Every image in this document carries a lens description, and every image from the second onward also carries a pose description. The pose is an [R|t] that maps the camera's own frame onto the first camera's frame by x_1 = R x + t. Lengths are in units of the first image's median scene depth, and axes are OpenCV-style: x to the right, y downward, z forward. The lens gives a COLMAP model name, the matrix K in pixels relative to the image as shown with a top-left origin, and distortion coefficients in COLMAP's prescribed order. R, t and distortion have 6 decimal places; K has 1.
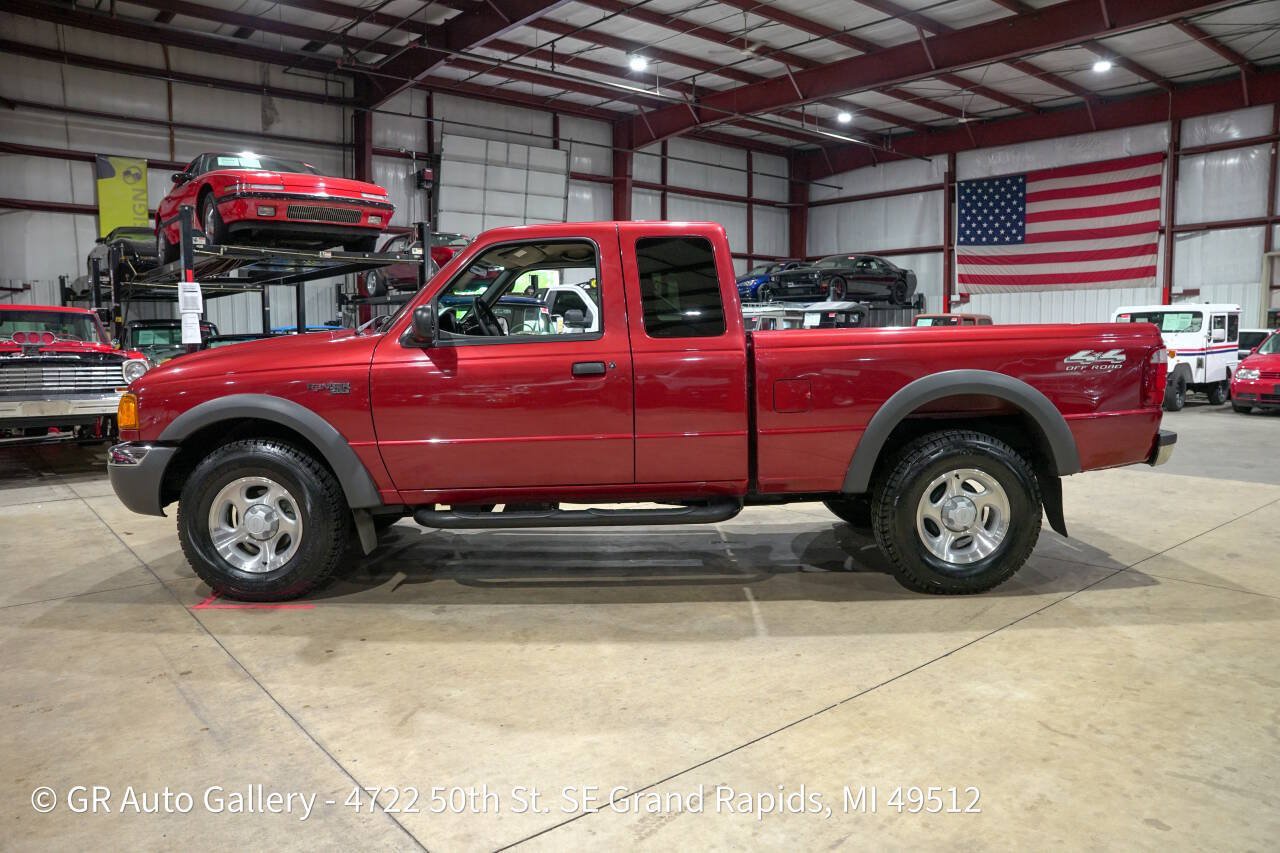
lens RADIAL K [[878.6, 0, 642.7], [0, 878.6, 424.4], [0, 0, 1]] dist [-0.144147, 0.114746]
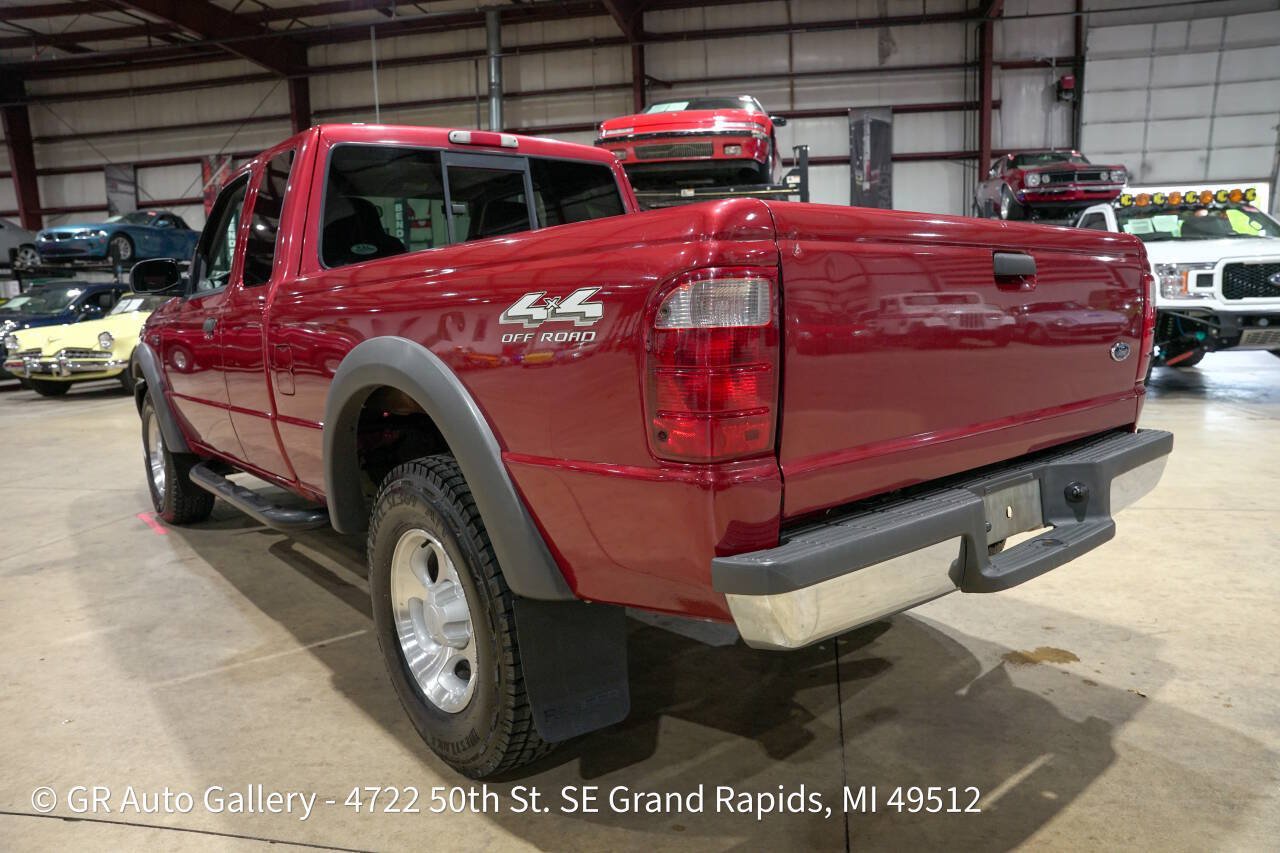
lens RADIAL K [[876.6, 0, 642.2], [0, 876.6, 424.9], [0, 0, 1]] dist [-0.142234, 0.112242]
pose [[0.629730, 0.105266, -0.769649, 0.173490], [-0.050287, 0.994222, 0.094837, -0.013594], [0.775185, -0.021019, 0.631385, 0.159802]]
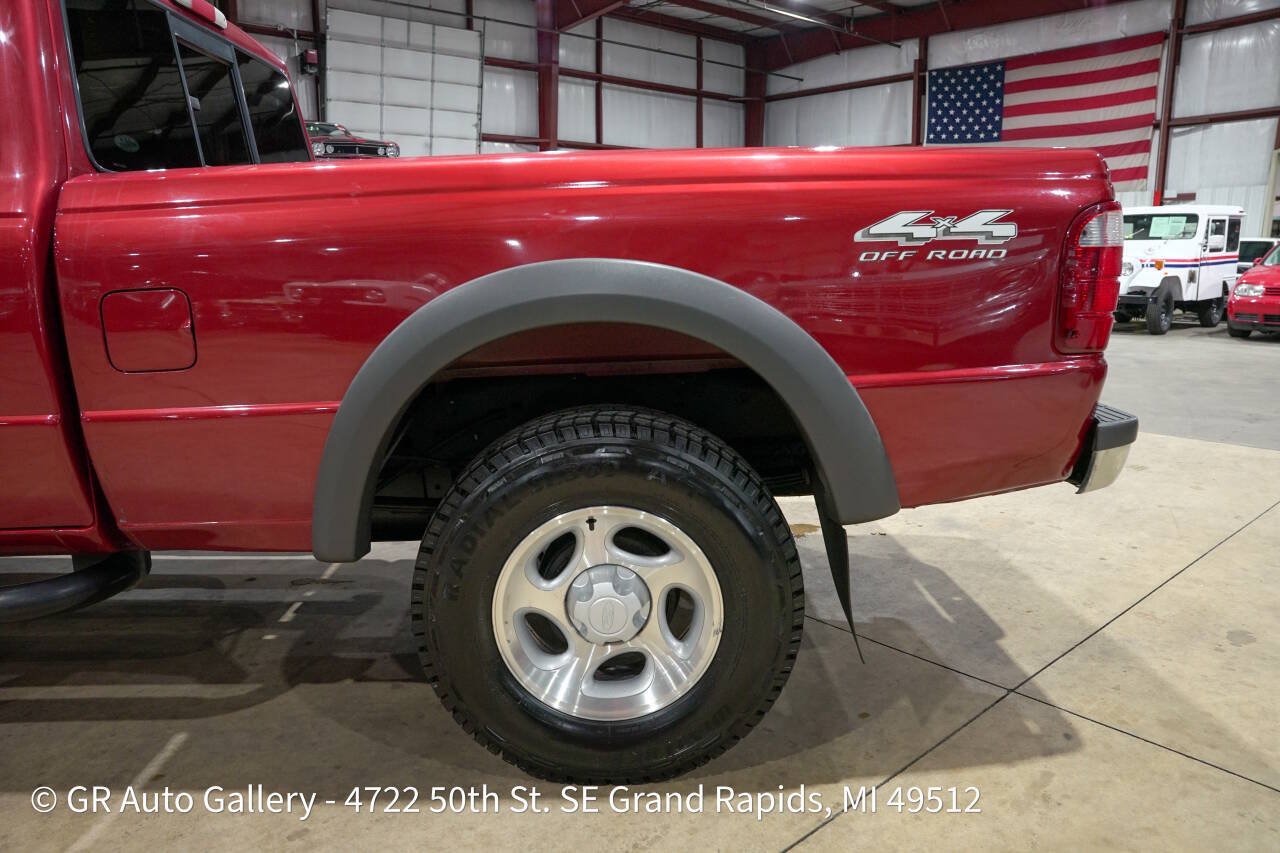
lens RADIAL K [[878.6, 0, 642.7], [0, 878.6, 424.4], [0, 0, 1]] dist [-0.144147, 0.114746]
pose [[0.999911, 0.000152, 0.013328, 0.079282], [-0.001448, 0.995255, 0.097294, -0.005625], [-0.013250, -0.097304, 0.995166, 0.121576]]
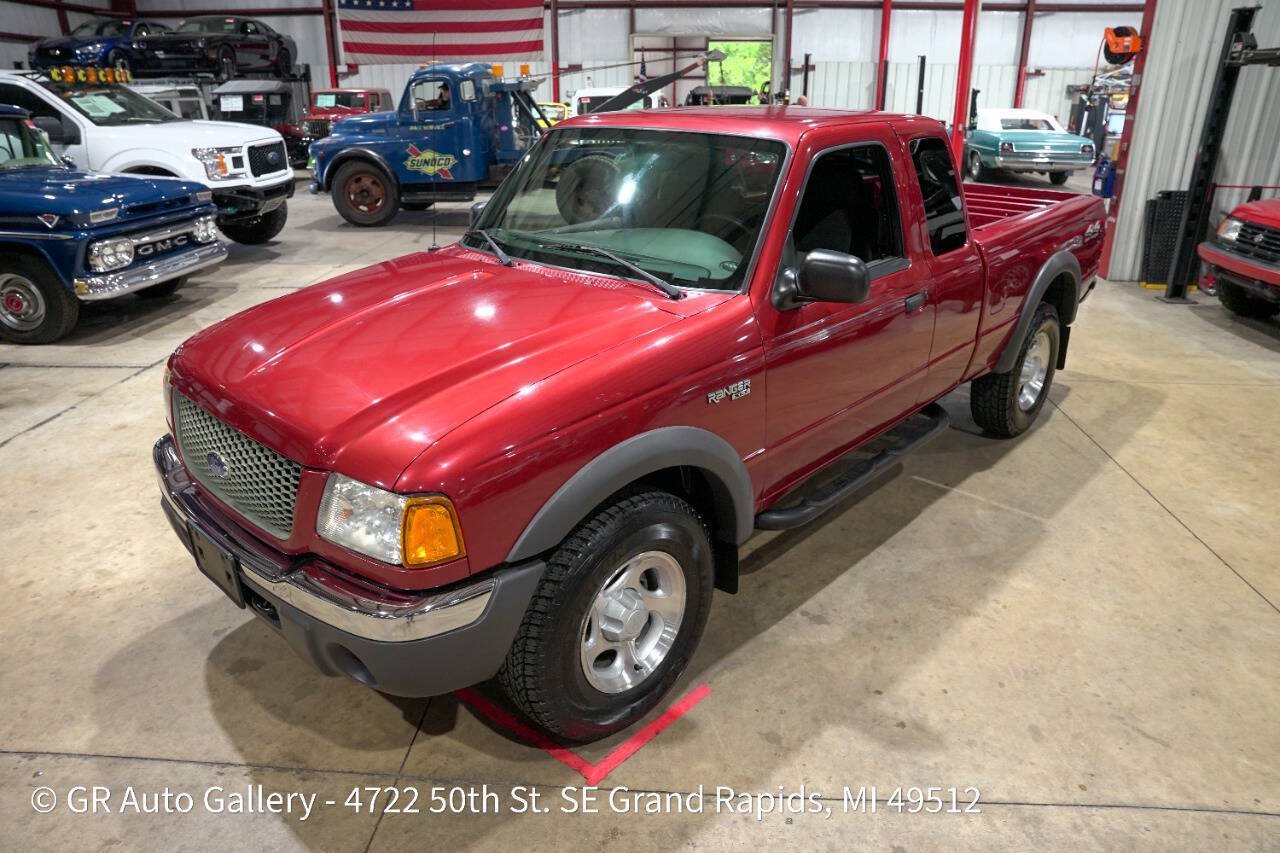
lens RADIAL K [[878.6, 0, 642.7], [0, 878.6, 424.4], [0, 0, 1]] dist [-0.144147, 0.114746]
pose [[0.690853, -0.258143, 0.675340, -0.174089], [0.064899, 0.952457, 0.297679, -0.044738], [-0.720076, -0.161824, 0.674761, 0.117942]]
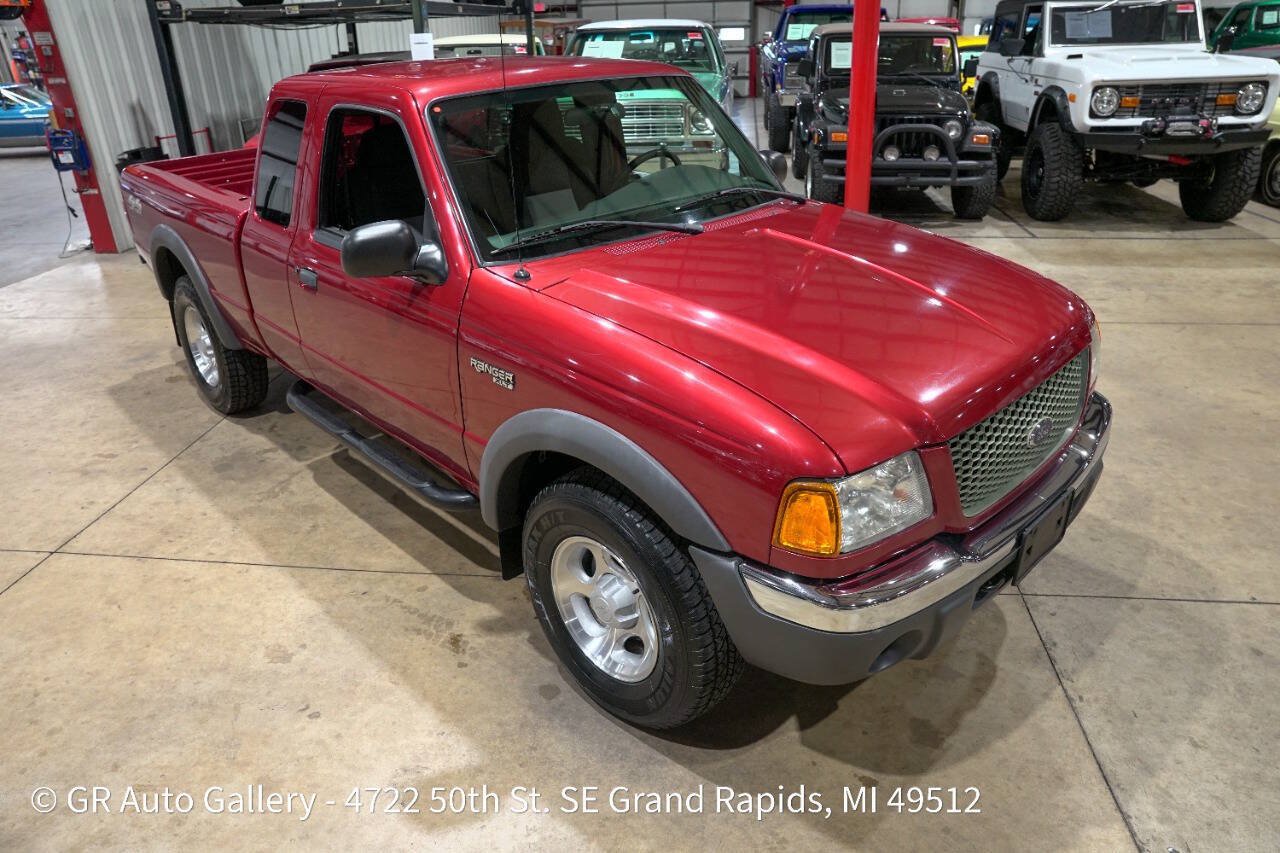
lens RADIAL K [[876.6, 0, 642.2], [0, 876.6, 424.9], [0, 0, 1]] dist [-0.142234, 0.112242]
pose [[-0.690448, -0.282168, 0.666080, -0.173640], [0.102772, 0.873183, 0.476434, -0.068399], [-0.716044, 0.397407, -0.573889, 0.350811]]
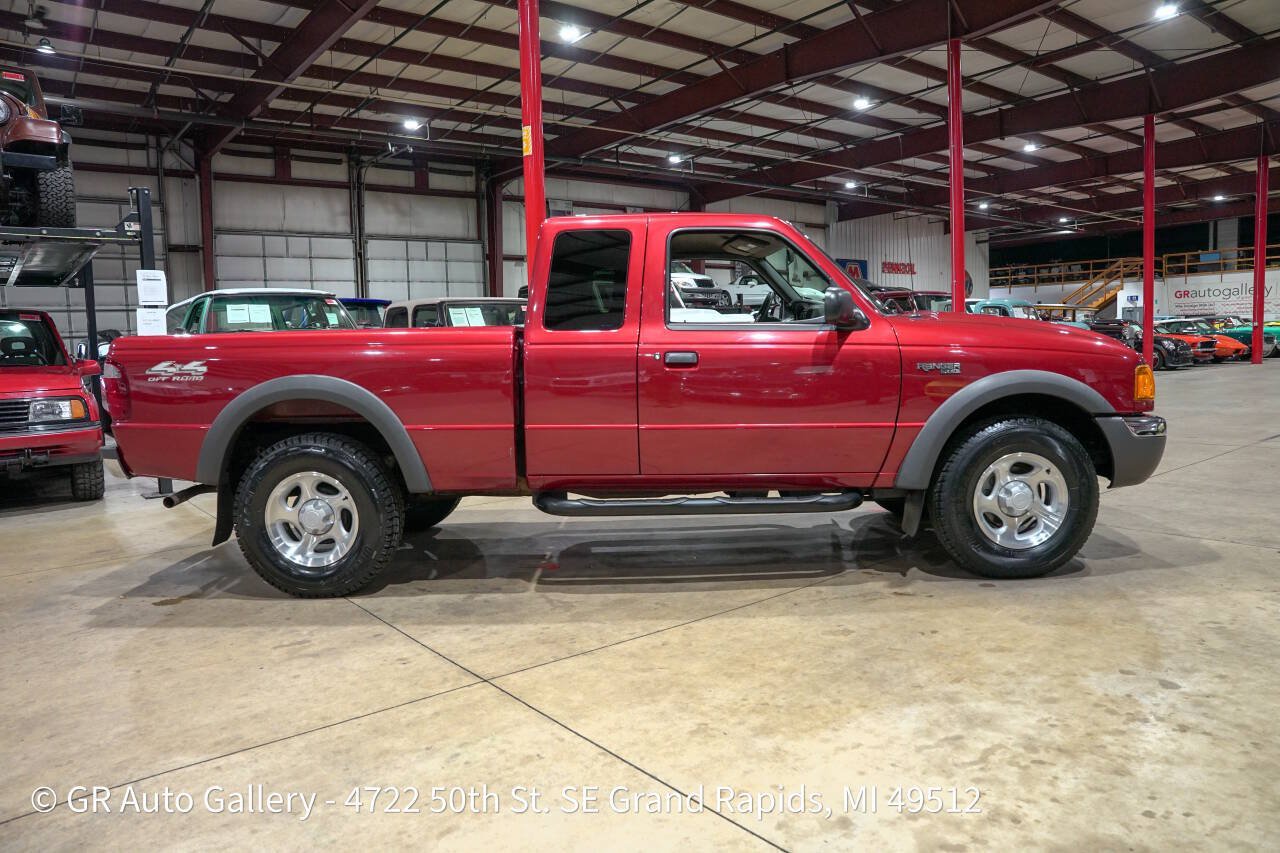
lens RADIAL K [[878.6, 0, 642.7], [0, 878.6, 424.4], [0, 0, 1]] dist [-0.144147, 0.114746]
pose [[-0.999084, 0.036253, 0.022753, -0.008349], [0.039864, 0.981687, 0.186282, -0.044290], [-0.015583, 0.187018, -0.982233, 0.490577]]
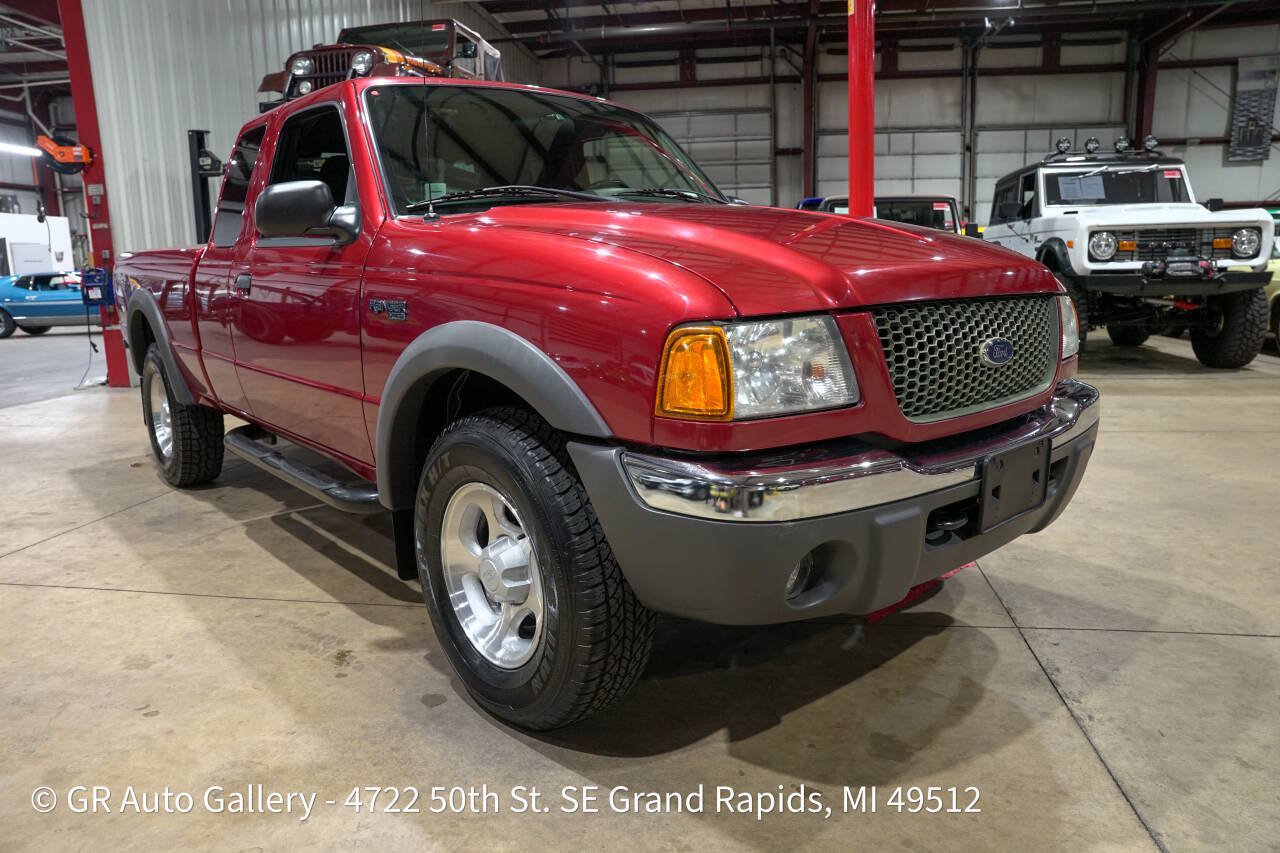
lens RADIAL K [[876.6, 0, 642.2], [0, 876.6, 424.9], [0, 0, 1]] dist [-0.142234, 0.112242]
pose [[-0.658345, -0.115294, 0.743834, -0.182054], [0.099311, 0.966257, 0.237667, -0.026245], [-0.746136, 0.230337, -0.624680, 0.341093]]
